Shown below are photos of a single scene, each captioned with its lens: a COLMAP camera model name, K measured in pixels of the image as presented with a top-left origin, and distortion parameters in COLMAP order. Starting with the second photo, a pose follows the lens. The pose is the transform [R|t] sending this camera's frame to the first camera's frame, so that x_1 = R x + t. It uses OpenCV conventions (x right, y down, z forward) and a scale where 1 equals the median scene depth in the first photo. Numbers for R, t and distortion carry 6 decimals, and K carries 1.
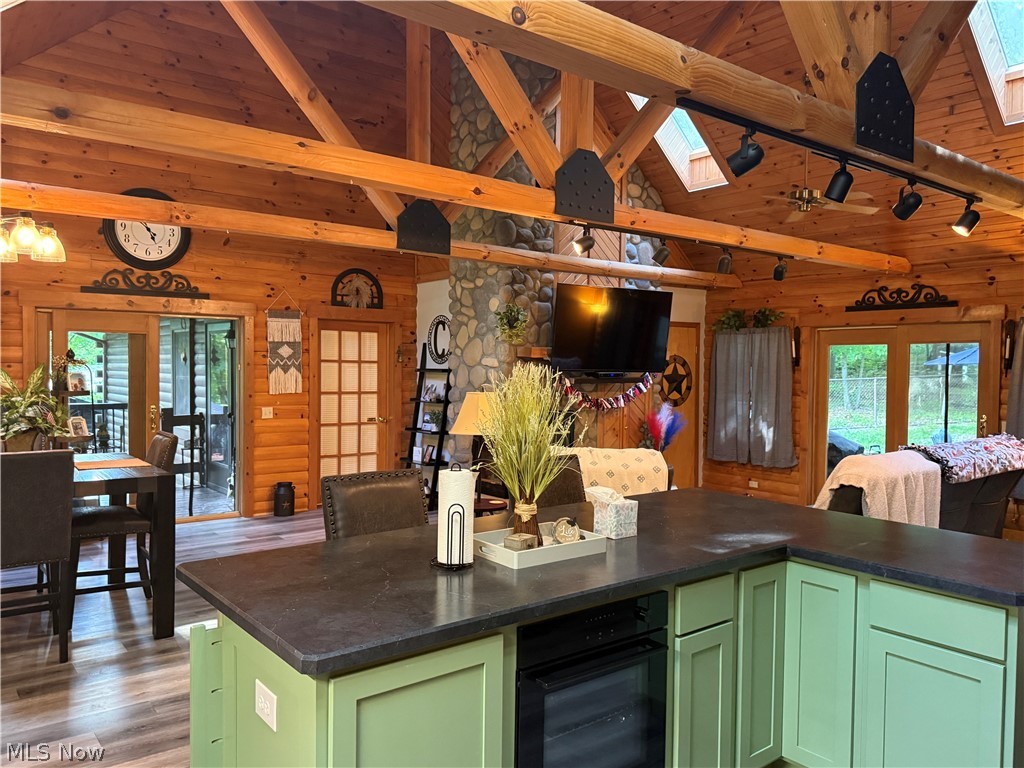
lens RADIAL K [[758.8, 0, 508.5], [0, 758.8, 384.2], [0, 0, 1]] dist [0.070886, -0.090549]
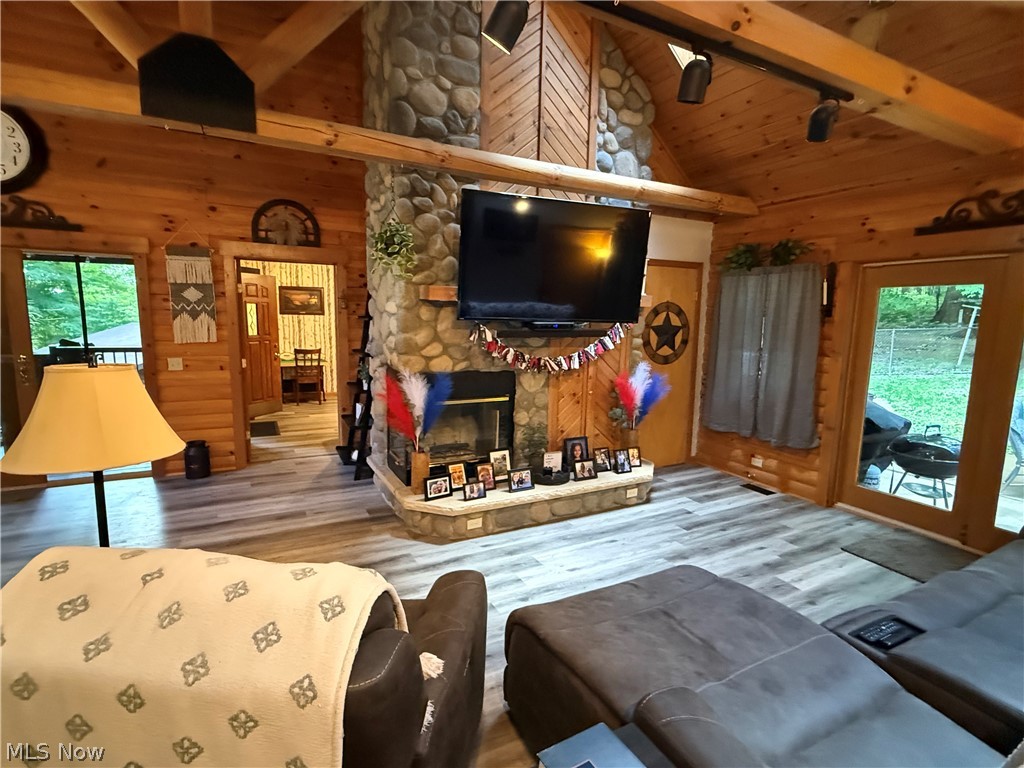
lens RADIAL K [[508.5, 0, 509.3], [0, 508.5, 385.6], [0, 0, 1]] dist [0.000405, 0.001169]
pose [[0.983118, 0.032217, -0.180117, 0.184200], [-0.011643, 0.993397, 0.114139, -0.010709], [0.182604, -0.110115, 0.977001, 0.509359]]
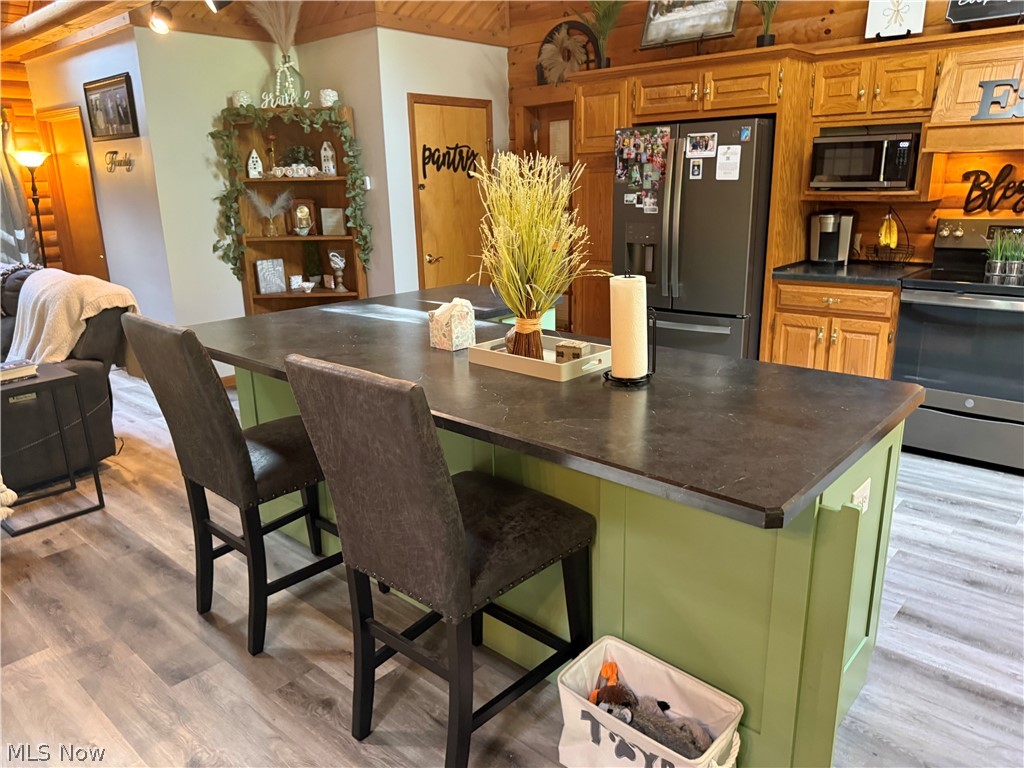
lens RADIAL K [[717.1, 0, 516.5], [0, 717.1, 374.4], [0, 0, 1]] dist [0.058341, -0.073710]
pose [[-0.186072, -0.263119, 0.946650, -0.271554], [0.039583, 0.960686, 0.274801, -0.004532], [-0.981739, 0.088604, -0.168341, 0.395767]]
